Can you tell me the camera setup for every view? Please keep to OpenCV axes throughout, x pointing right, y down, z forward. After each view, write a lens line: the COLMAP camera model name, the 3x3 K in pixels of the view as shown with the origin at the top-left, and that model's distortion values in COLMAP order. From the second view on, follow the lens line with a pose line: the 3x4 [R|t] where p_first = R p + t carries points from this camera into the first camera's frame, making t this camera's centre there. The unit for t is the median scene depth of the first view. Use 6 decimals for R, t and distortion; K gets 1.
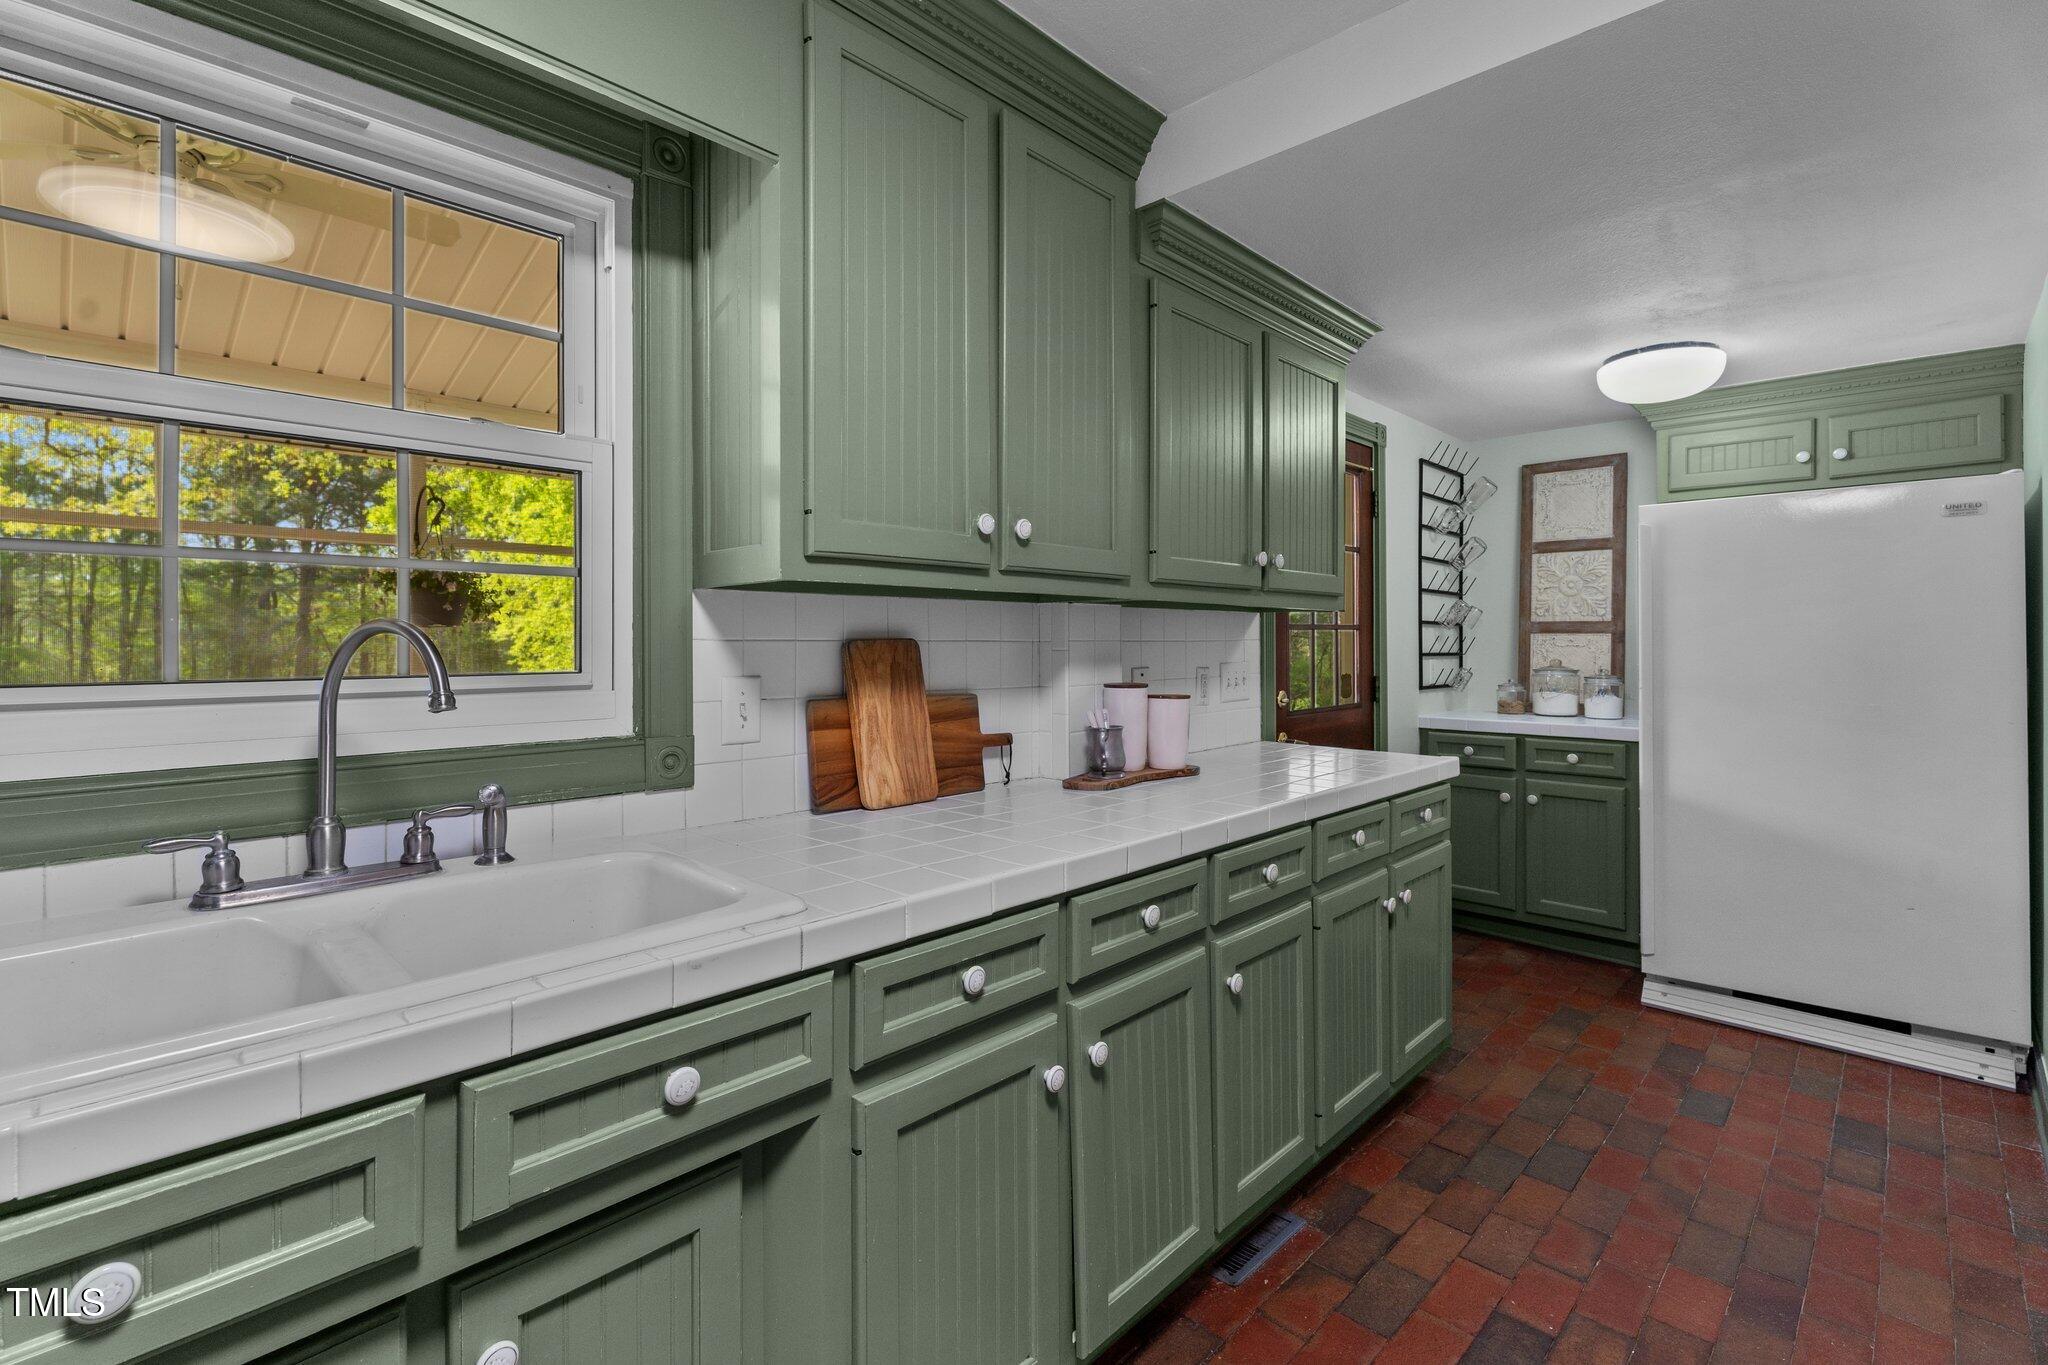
lens RADIAL K [[906.8, 0, 992.2], [0, 906.8, 655.3], [0, 0, 1]] dist [-0.001402, 0.000078]
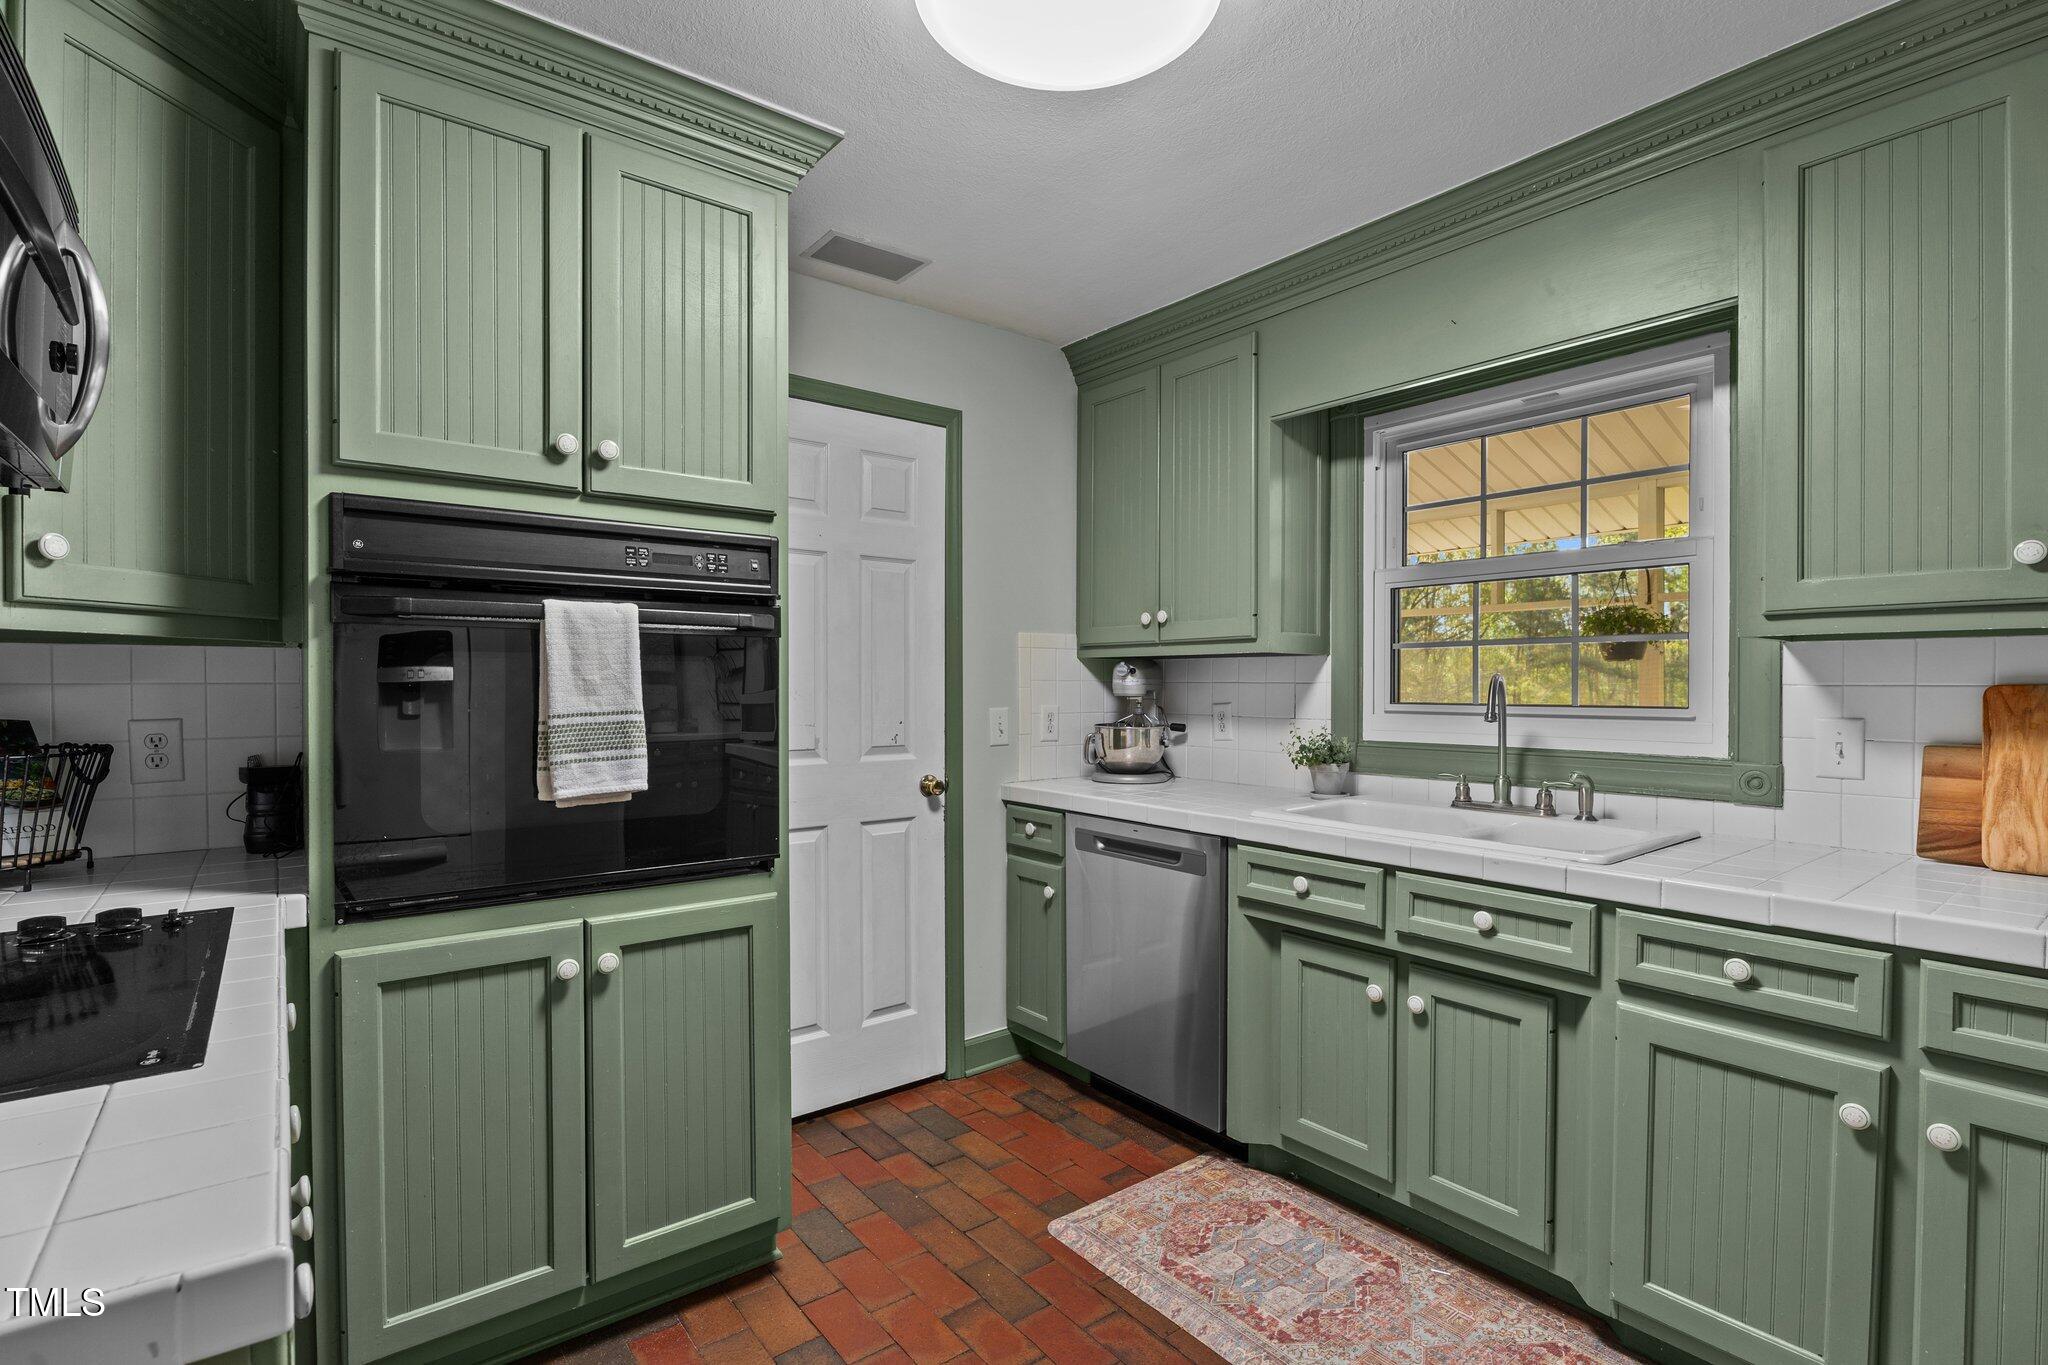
lens RADIAL K [[964.1, 0, 1024.0], [0, 964.1, 682.5], [0, 0, 1]] dist [-0.000024, 0.000007]
pose [[-0.111515, 0.005051, -0.993750, 1.097043], [-0.005048, 0.999971, 0.005649, -0.023366], [0.993750, 0.005646, -0.111486, 0.153869]]
